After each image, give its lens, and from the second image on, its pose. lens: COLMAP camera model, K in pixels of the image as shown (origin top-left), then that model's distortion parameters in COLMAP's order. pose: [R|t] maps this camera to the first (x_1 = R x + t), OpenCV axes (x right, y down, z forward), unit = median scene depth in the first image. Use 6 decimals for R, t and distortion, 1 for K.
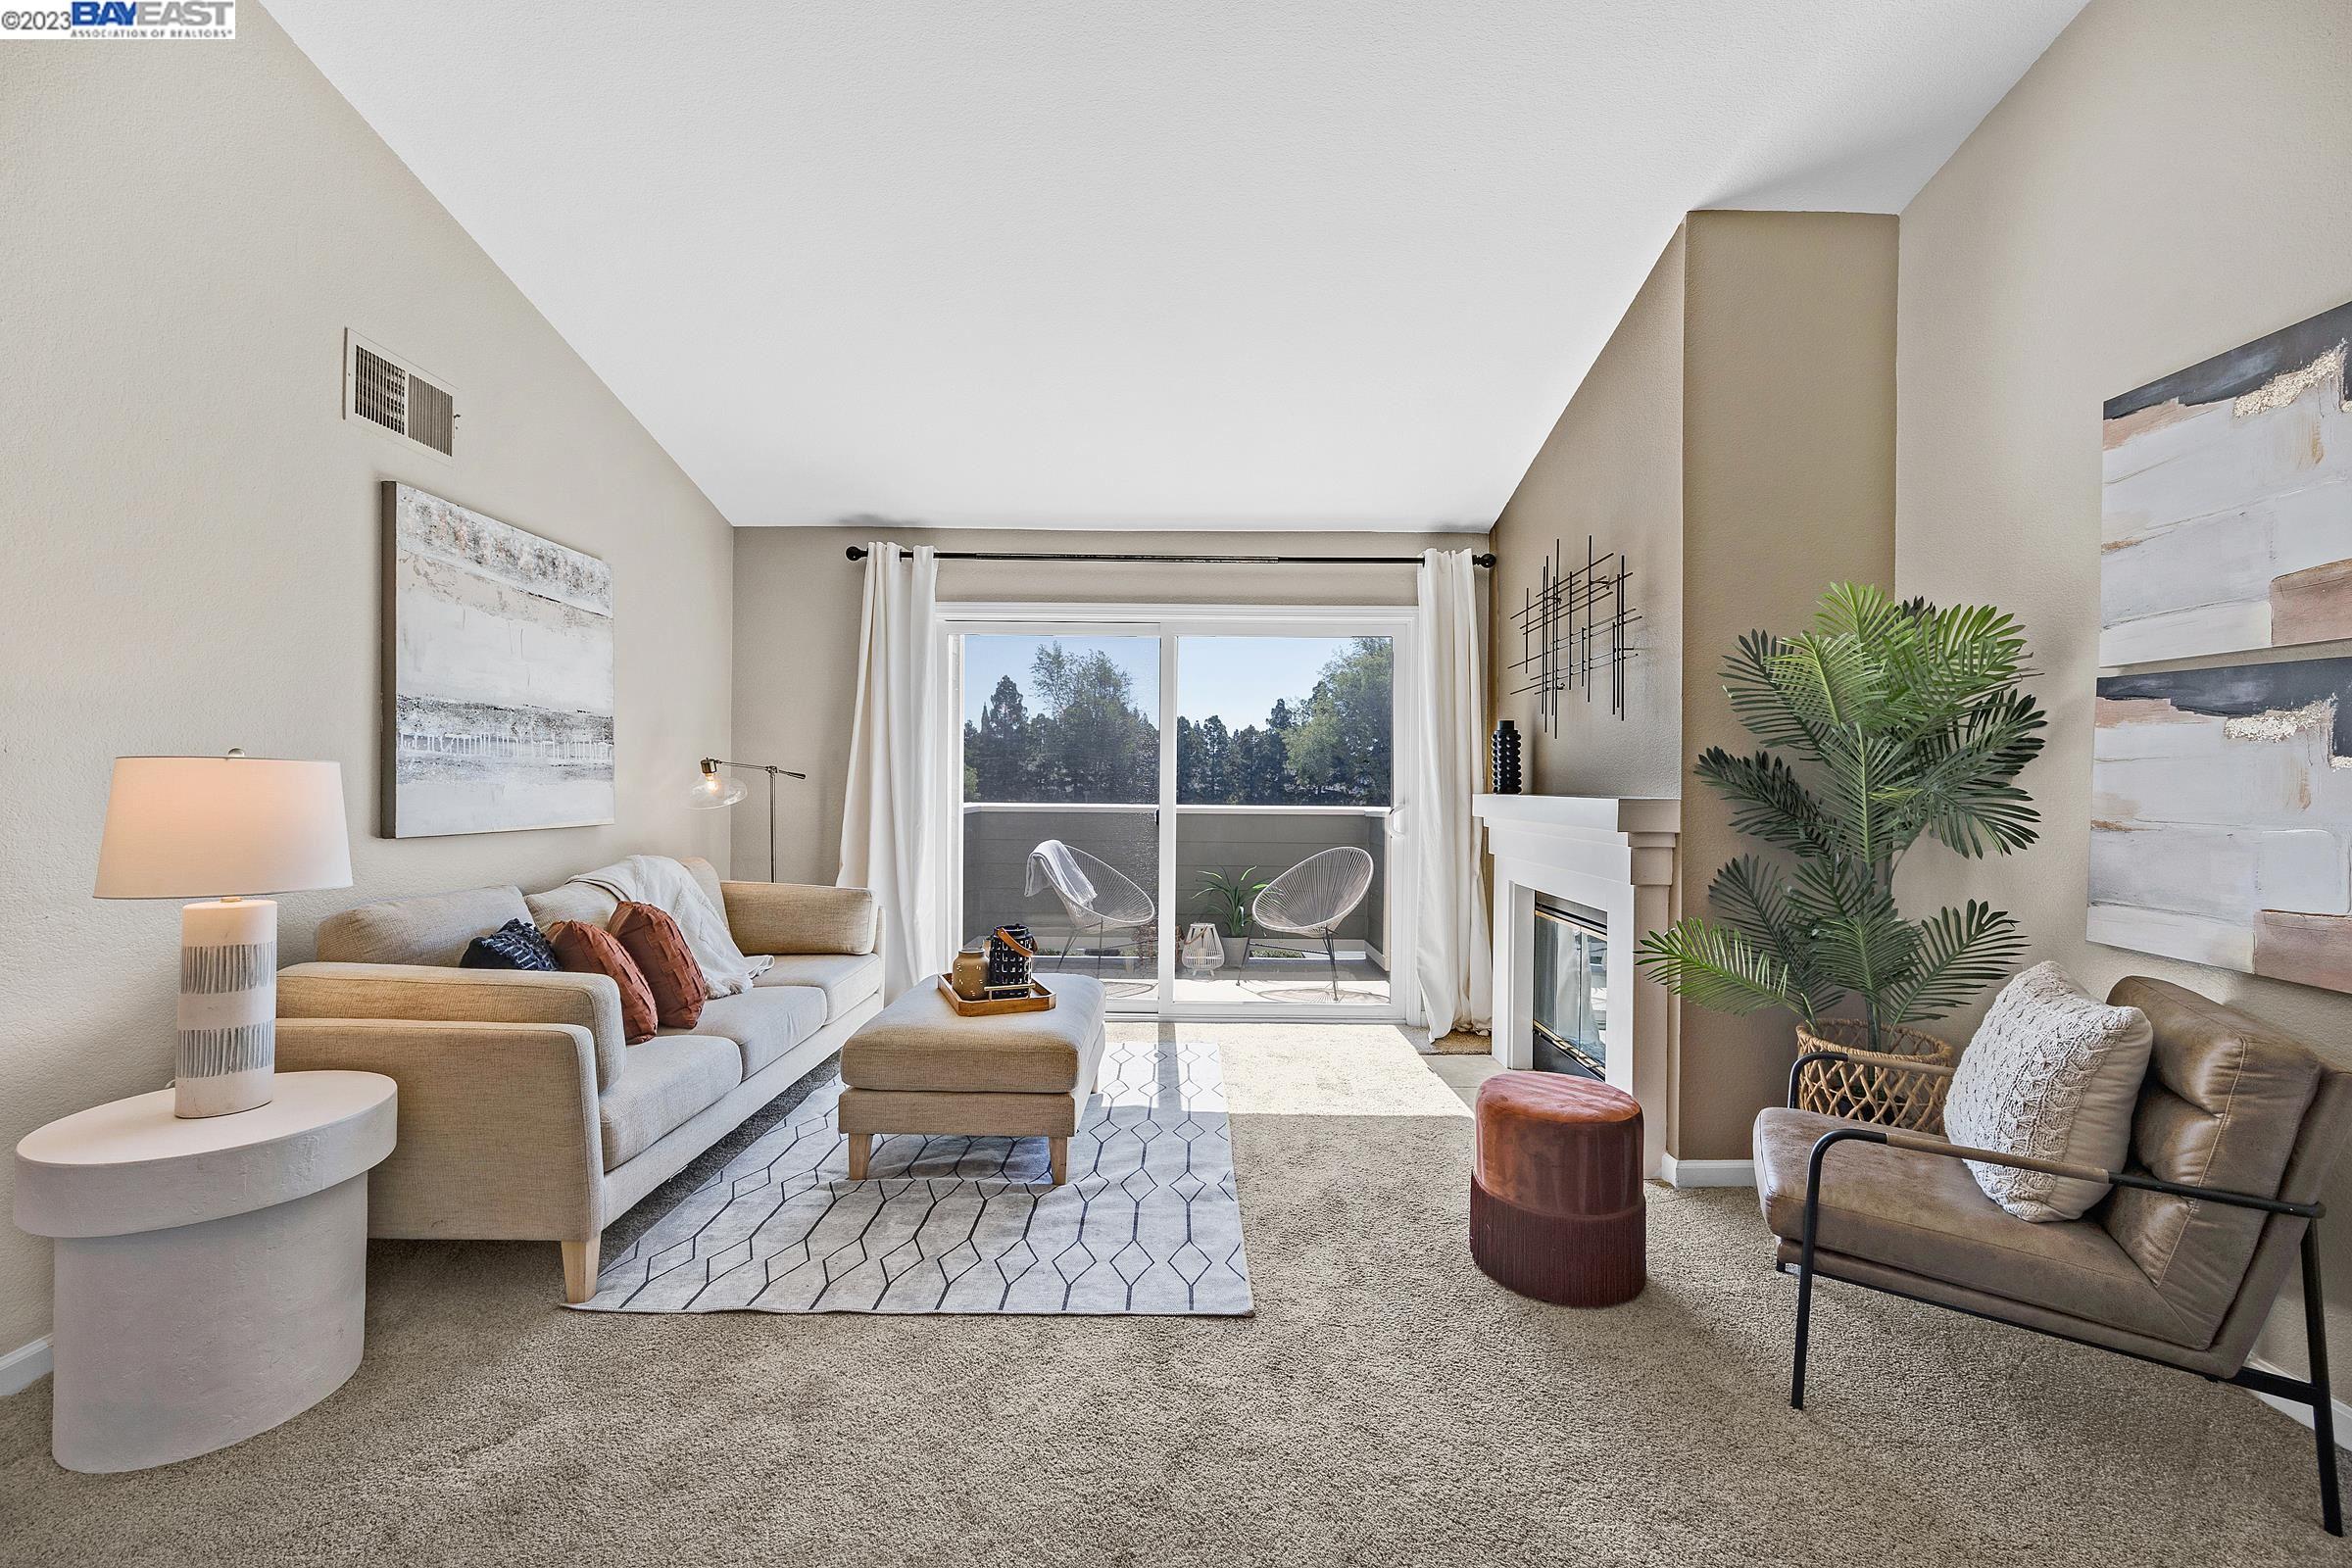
lens RADIAL K [[947.2, 0, 1179.4], [0, 947.2, 784.4], [0, 0, 1]] dist [-0.002300, 0.000235]
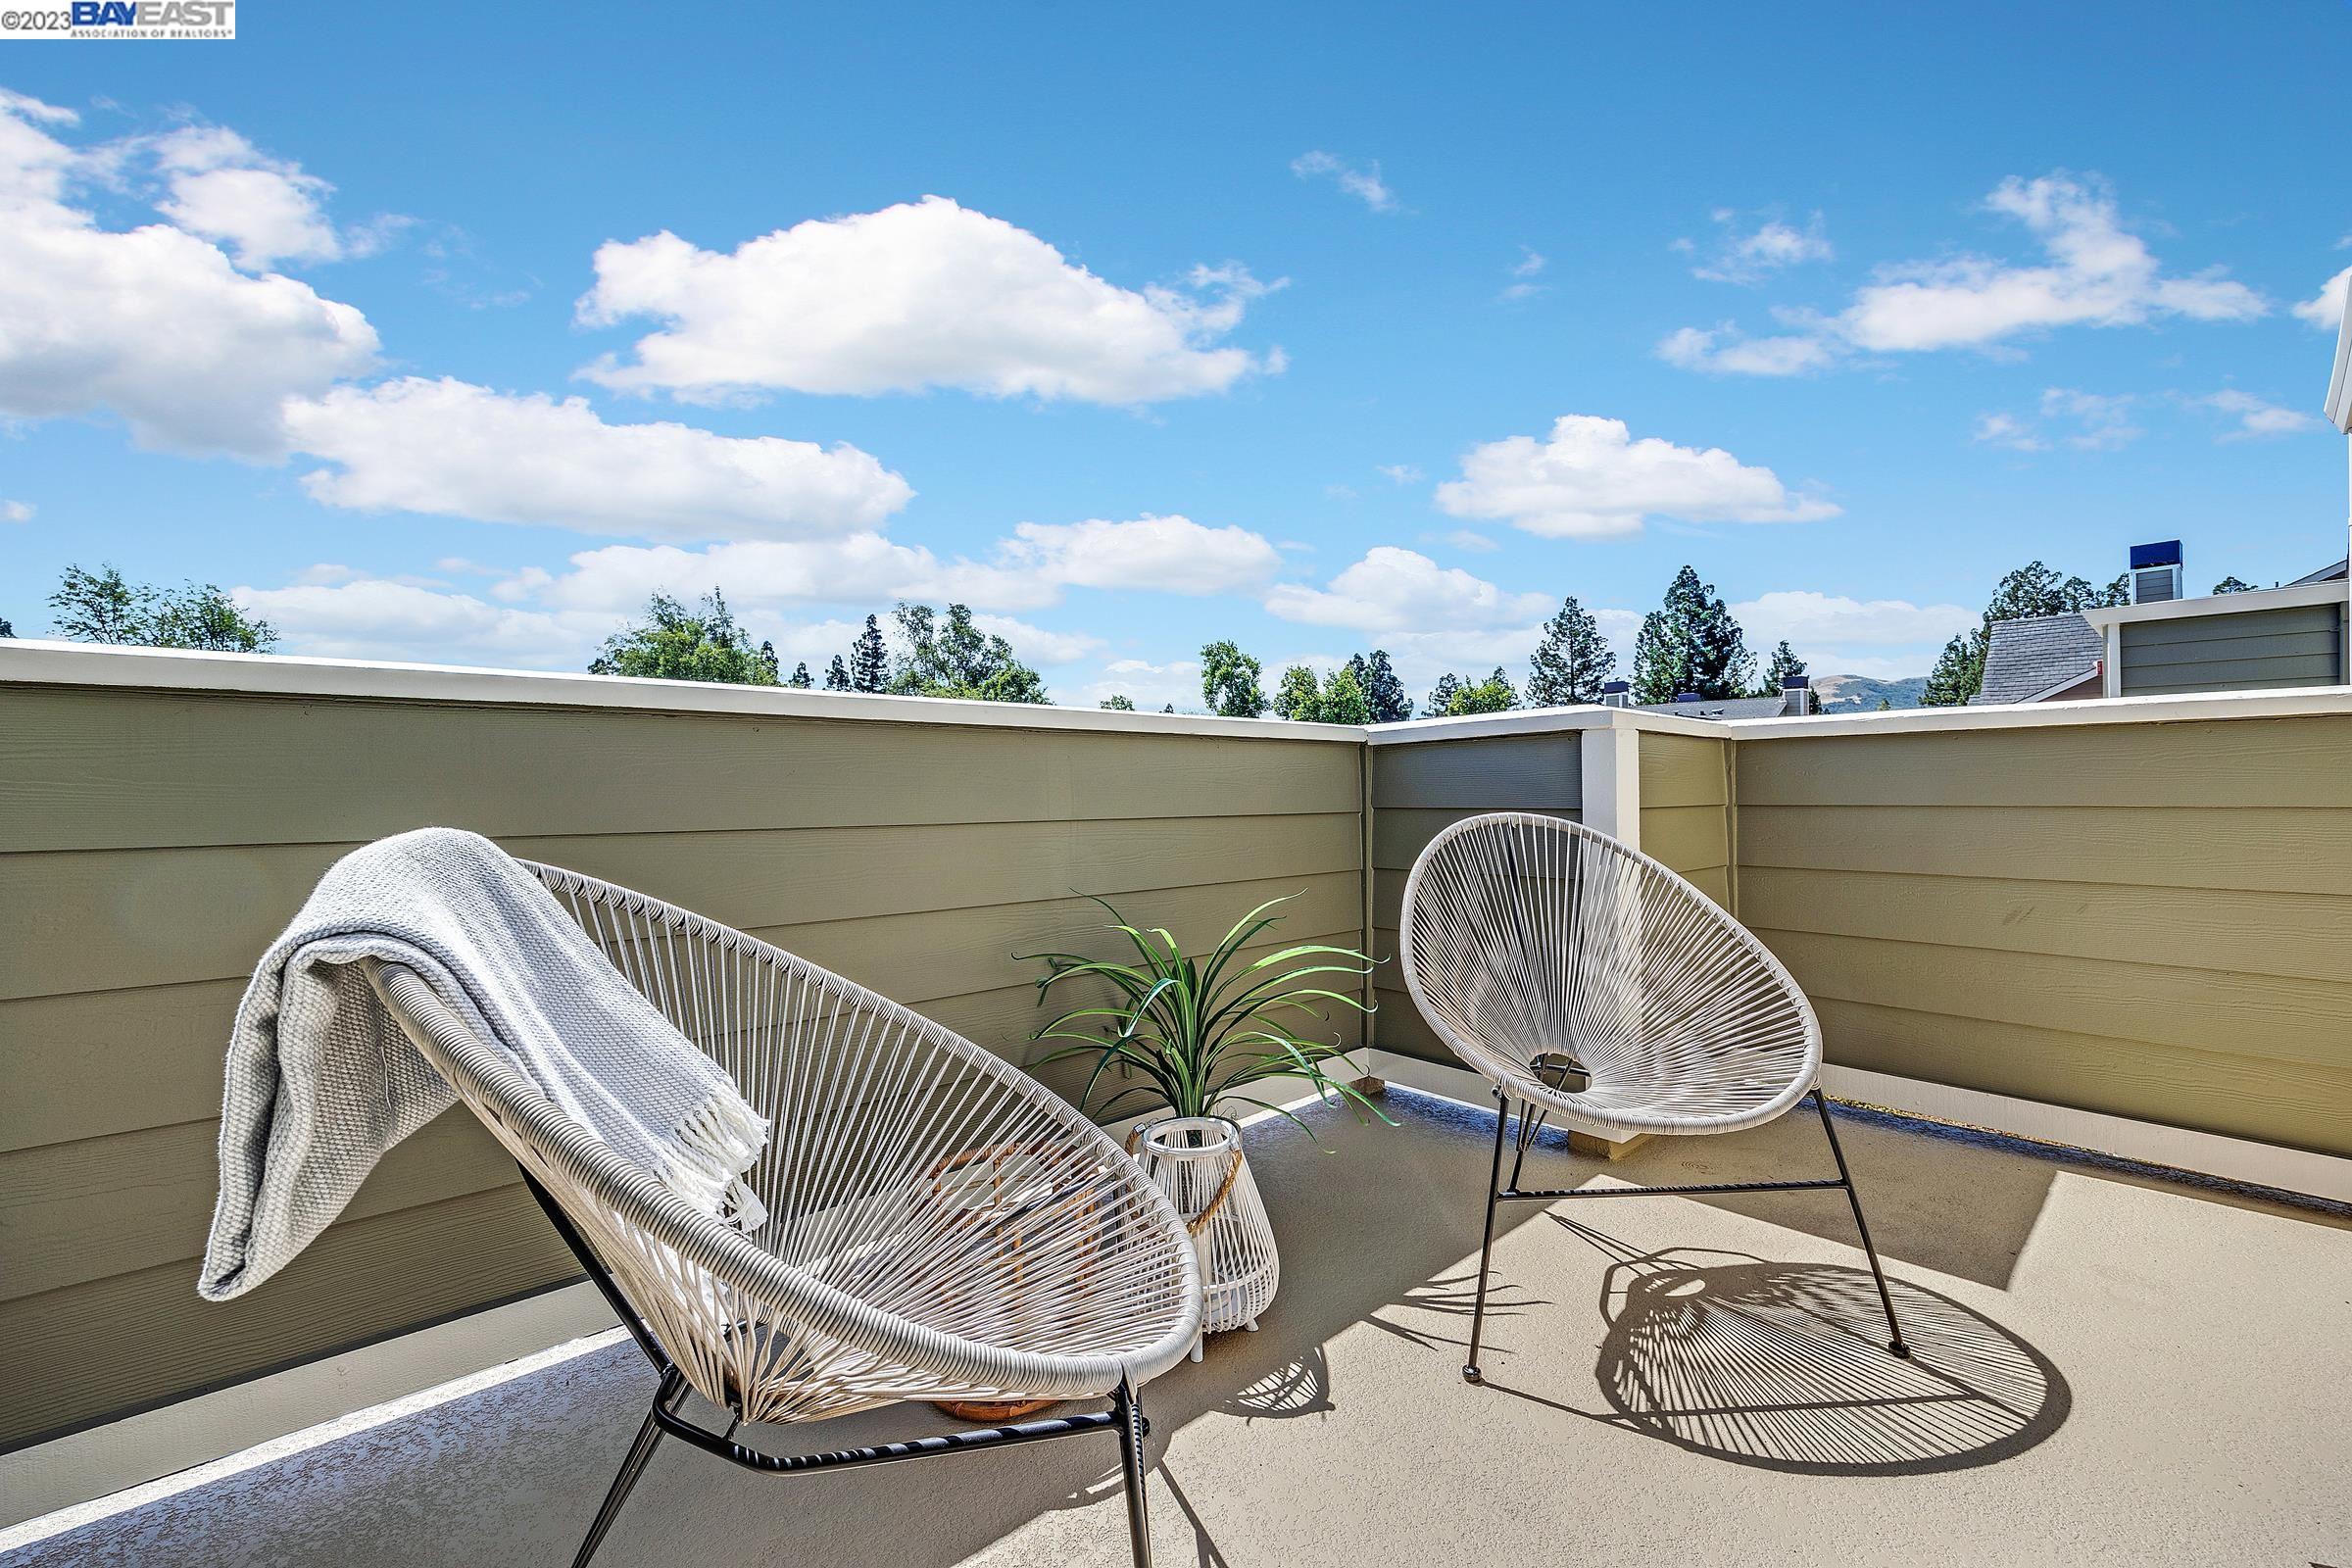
lens RADIAL K [[947.2, 0, 1179.4], [0, 947.2, 784.4], [0, 0, 1]] dist [-0.002300, 0.000235]
pose [[0.751206, -0.005768, 0.660043, -0.144178], [0.009544, 0.999952, -0.002123, 0.052049], [-0.659999, 0.007894, 0.751225, 0.790344]]
